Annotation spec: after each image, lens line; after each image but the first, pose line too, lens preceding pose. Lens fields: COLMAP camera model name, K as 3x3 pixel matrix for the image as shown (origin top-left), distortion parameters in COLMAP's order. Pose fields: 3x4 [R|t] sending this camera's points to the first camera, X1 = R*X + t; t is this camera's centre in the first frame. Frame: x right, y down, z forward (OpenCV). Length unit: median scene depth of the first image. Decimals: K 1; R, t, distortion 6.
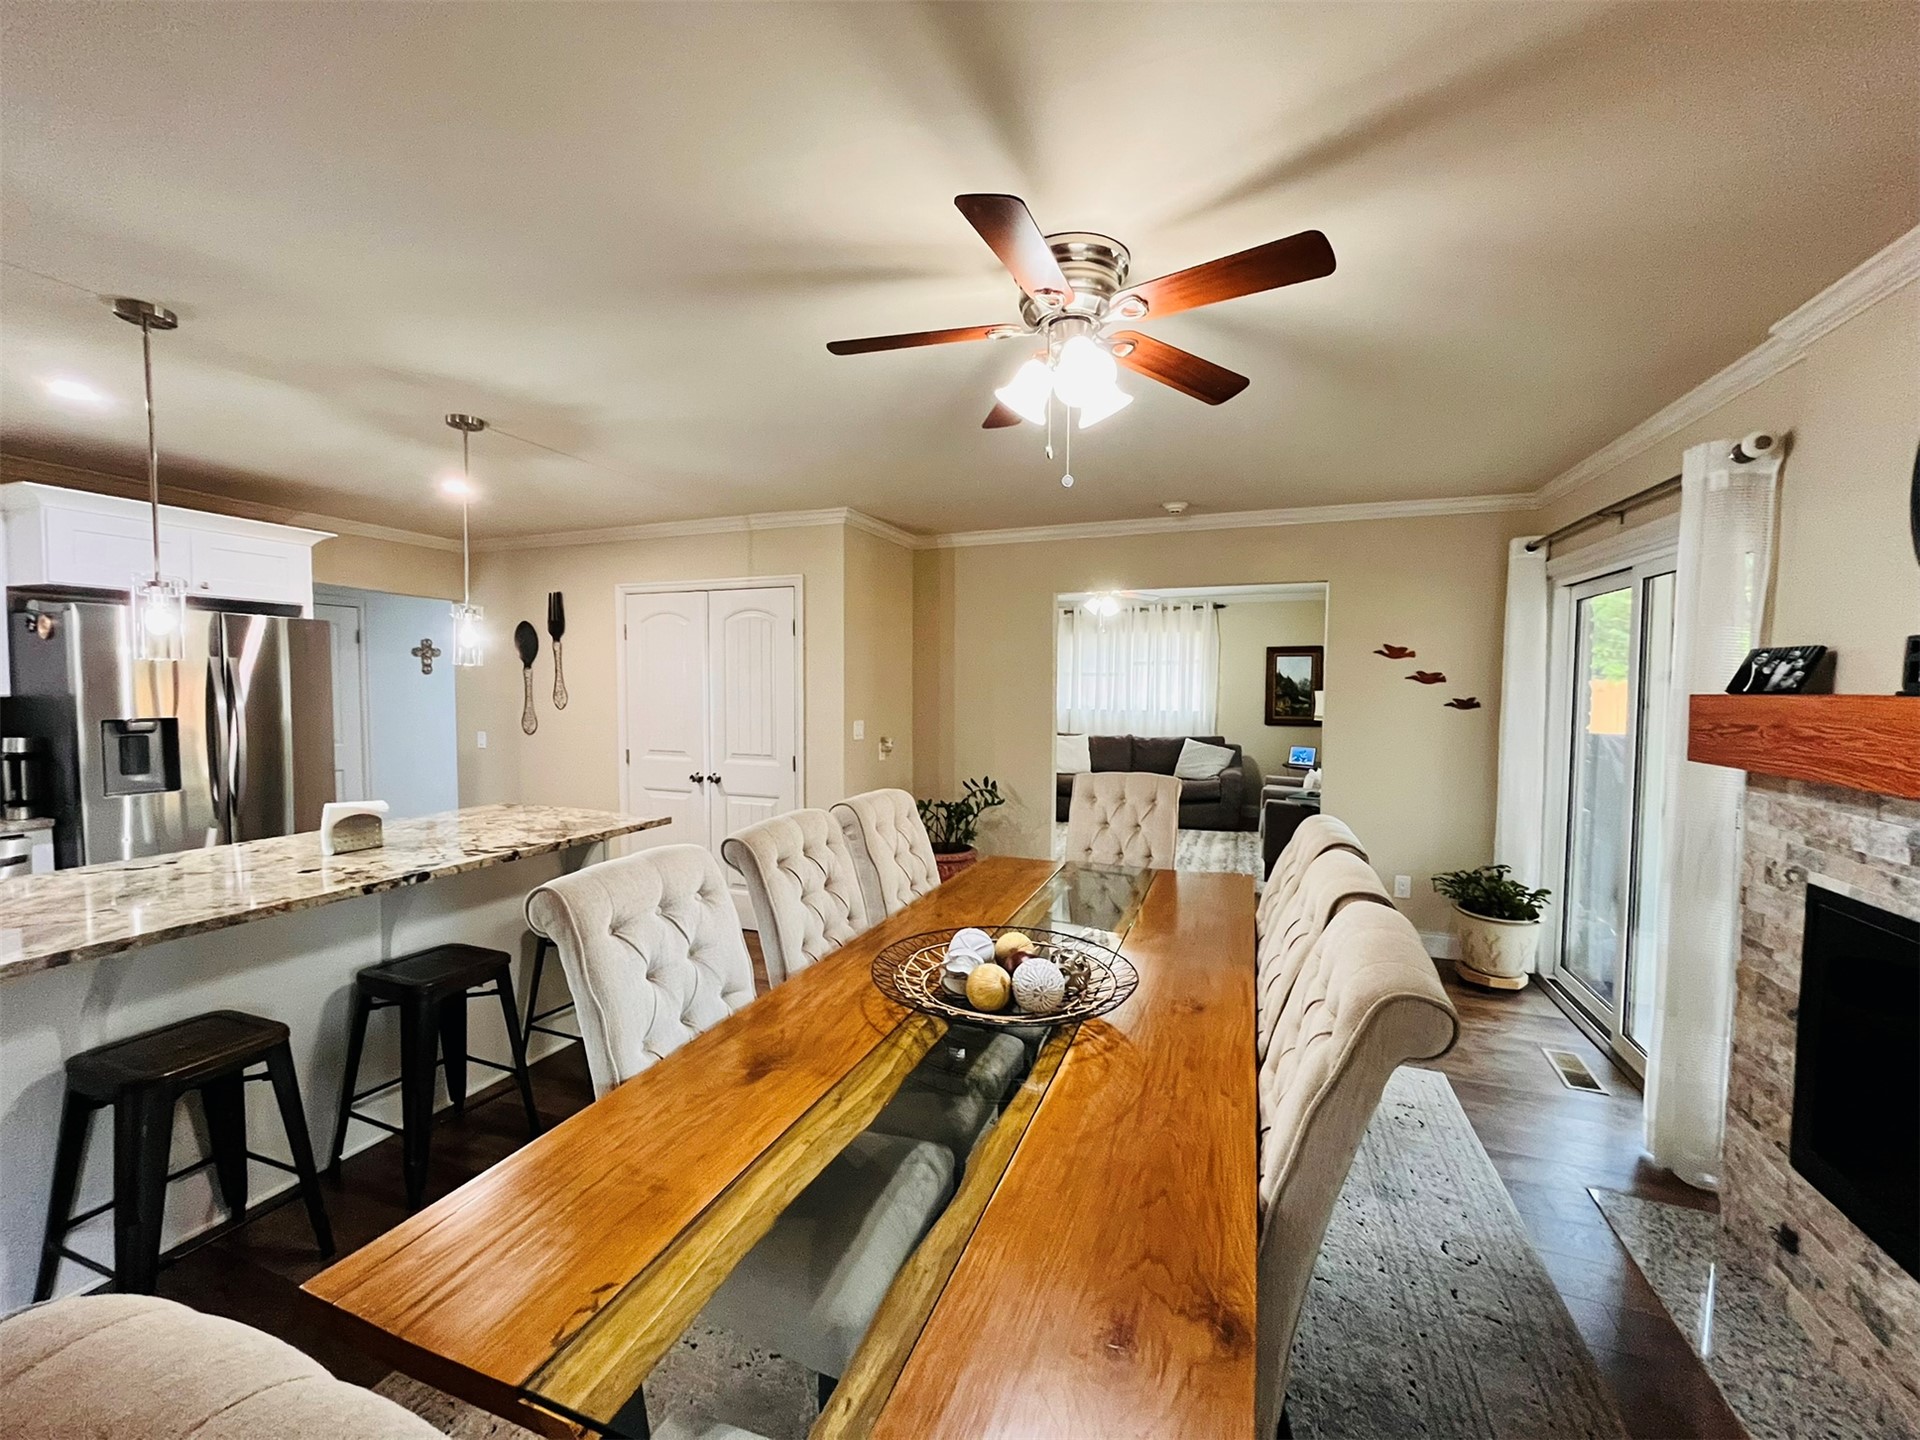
lens RADIAL K [[776.0, 0, 957.0], [0, 776.0, 721.3], [0, 0, 1]] dist [-0.001696, -0.000589]
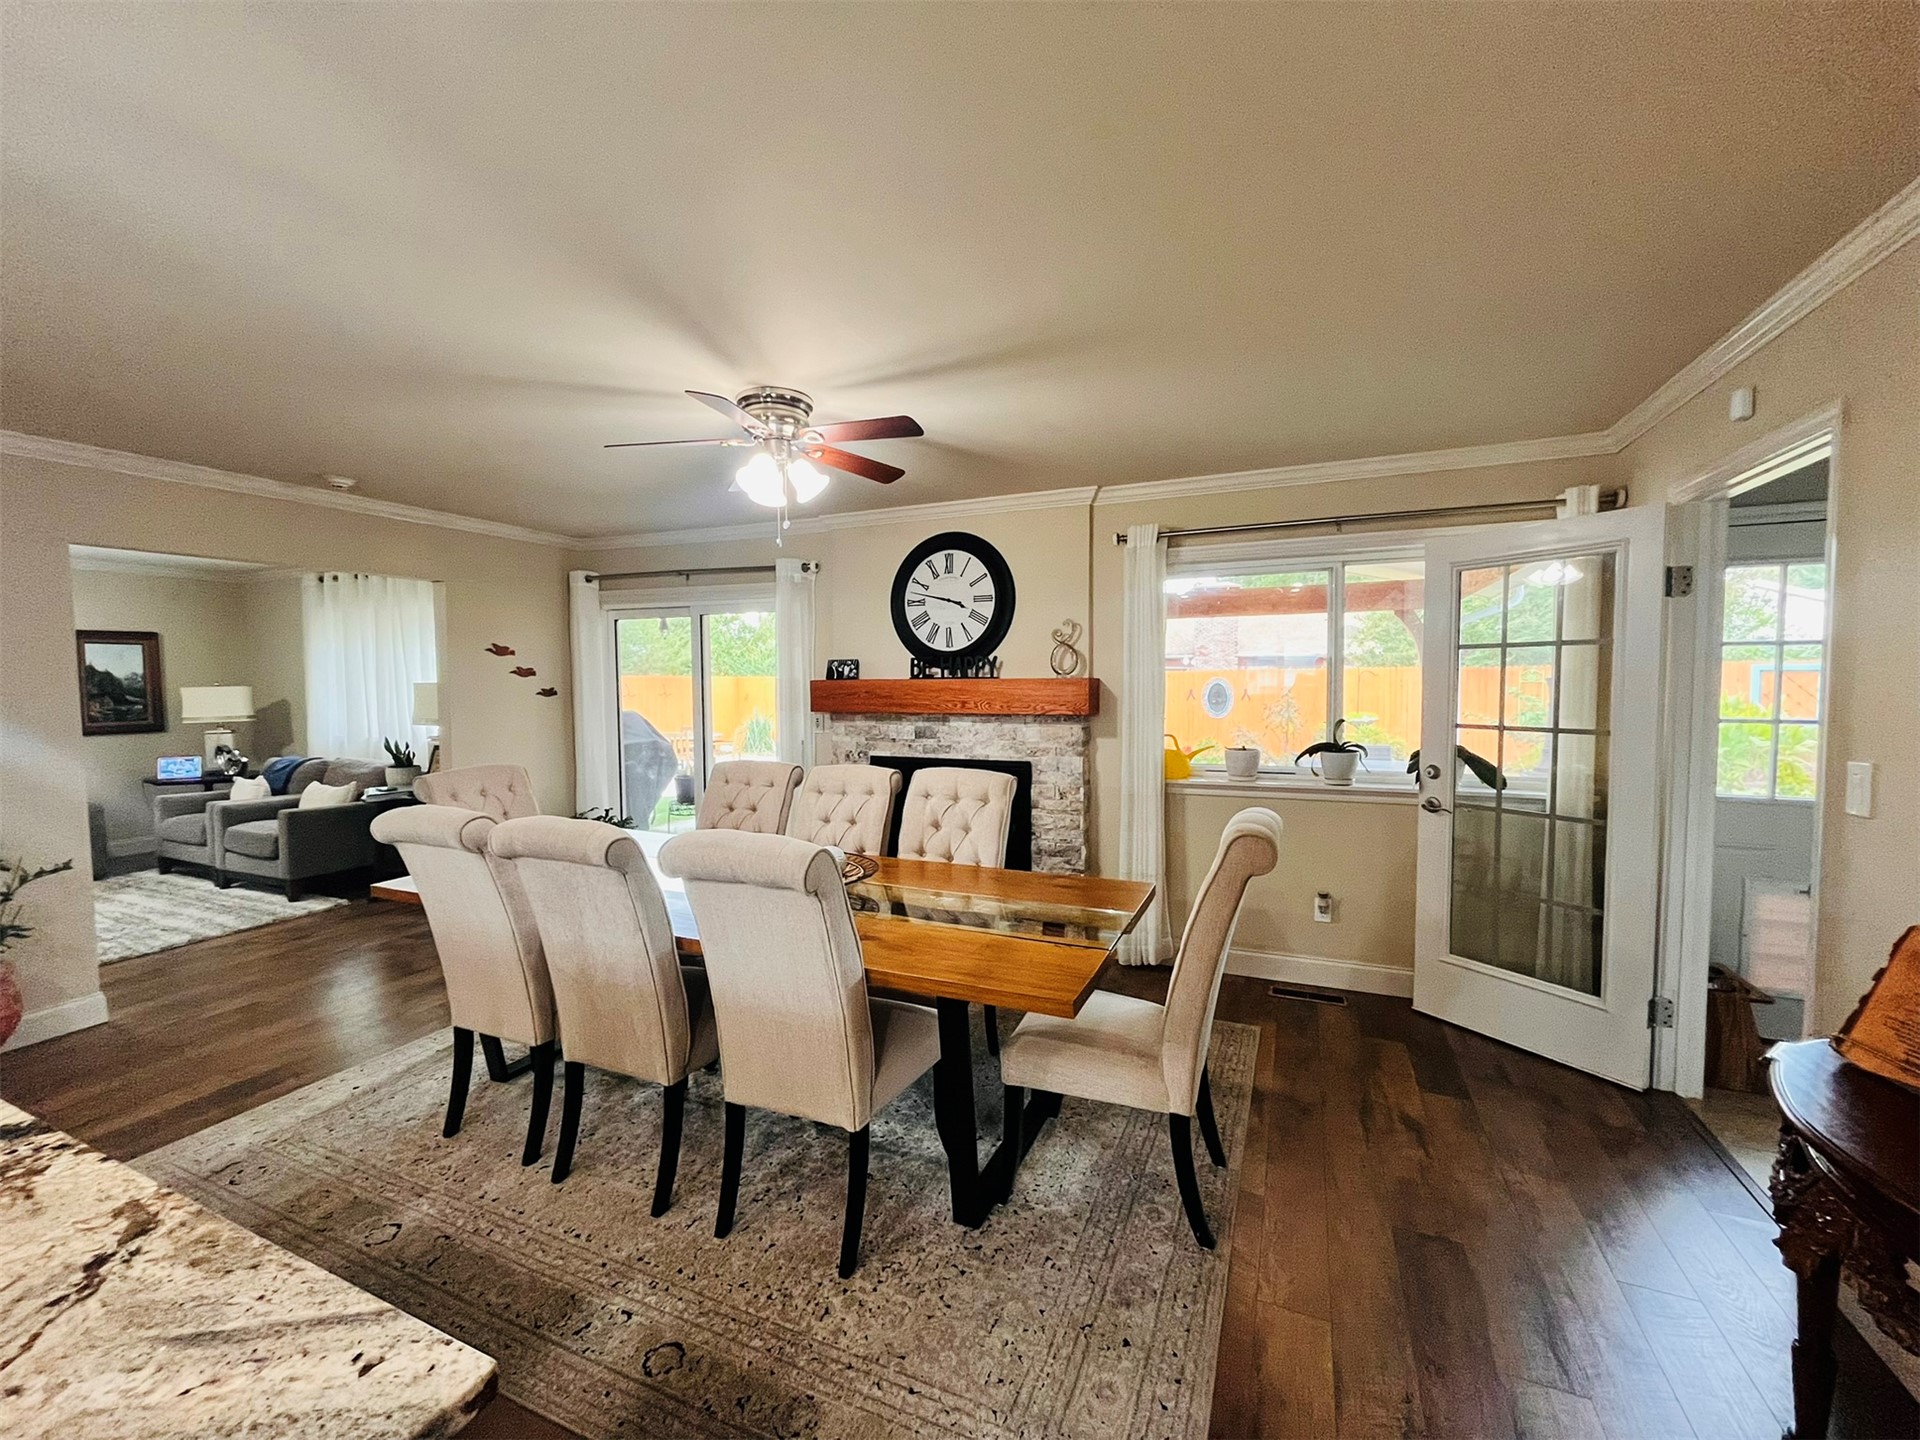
lens RADIAL K [[776.5, 0, 957.3], [0, 776.5, 722.0], [0, 0, 1]] dist [-0.001967, -0.000233]
pose [[0.053746, -0.062189, 0.996616, -0.544448], [0.054187, 0.996770, 0.059276, -0.012160], [-0.997083, 0.050818, 0.056942, 0.231244]]
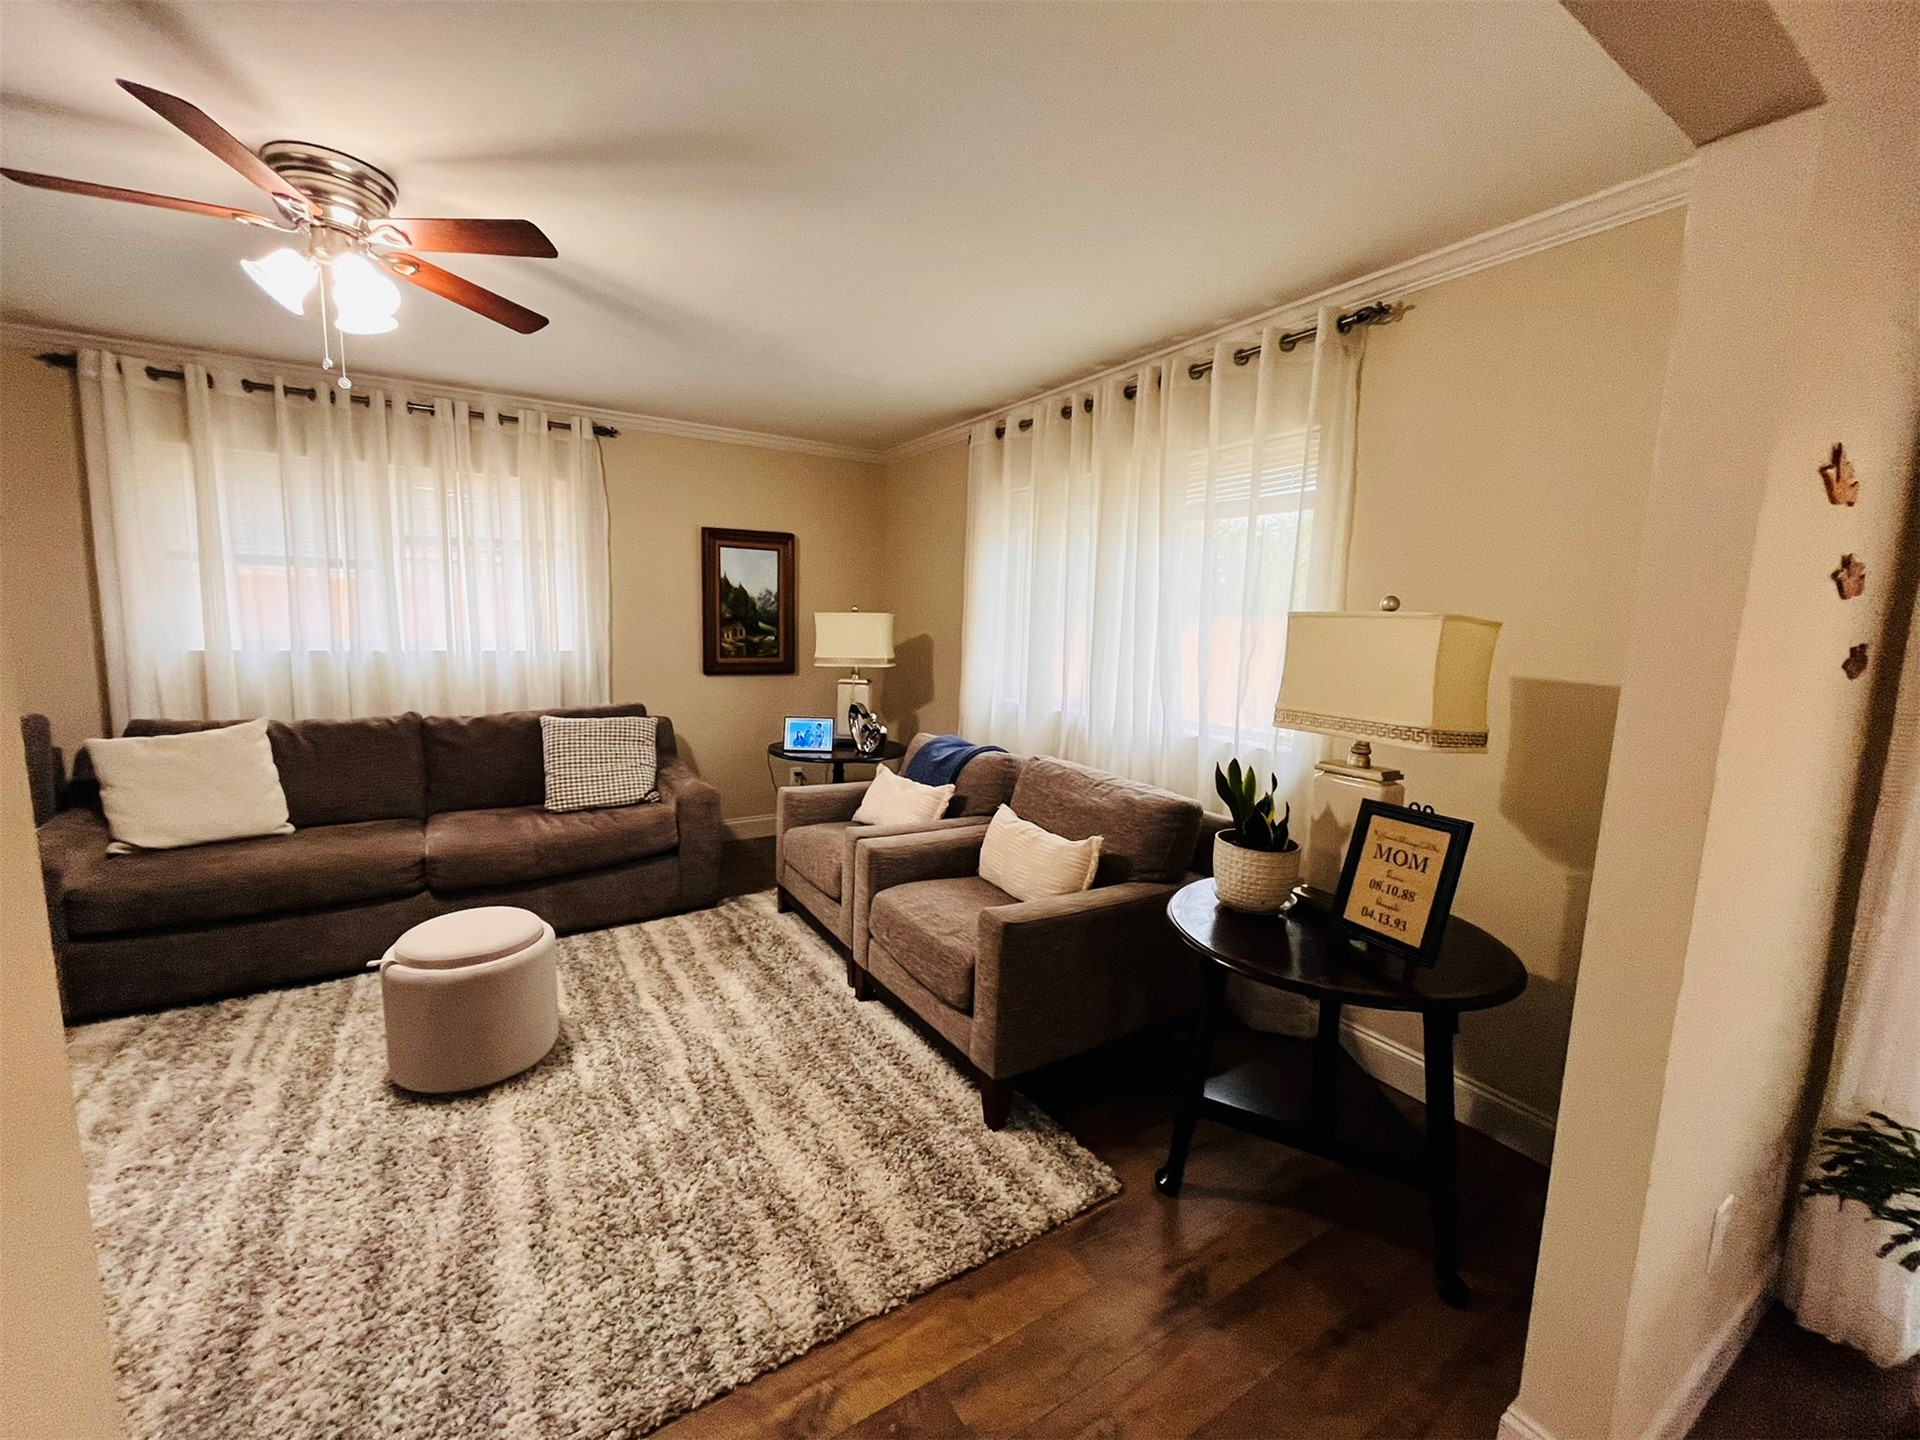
lens RADIAL K [[778.2, 0, 956.8], [0, 778.2, 717.1], [0, 0, 1]] dist [-0.002250, -0.000194]
pose [[0.601617, -0.091120, 0.793571, 0.135783], [0.013437, 0.994486, 0.104002, -0.037442], [-0.798672, -0.051906, 0.599524, 1.012859]]
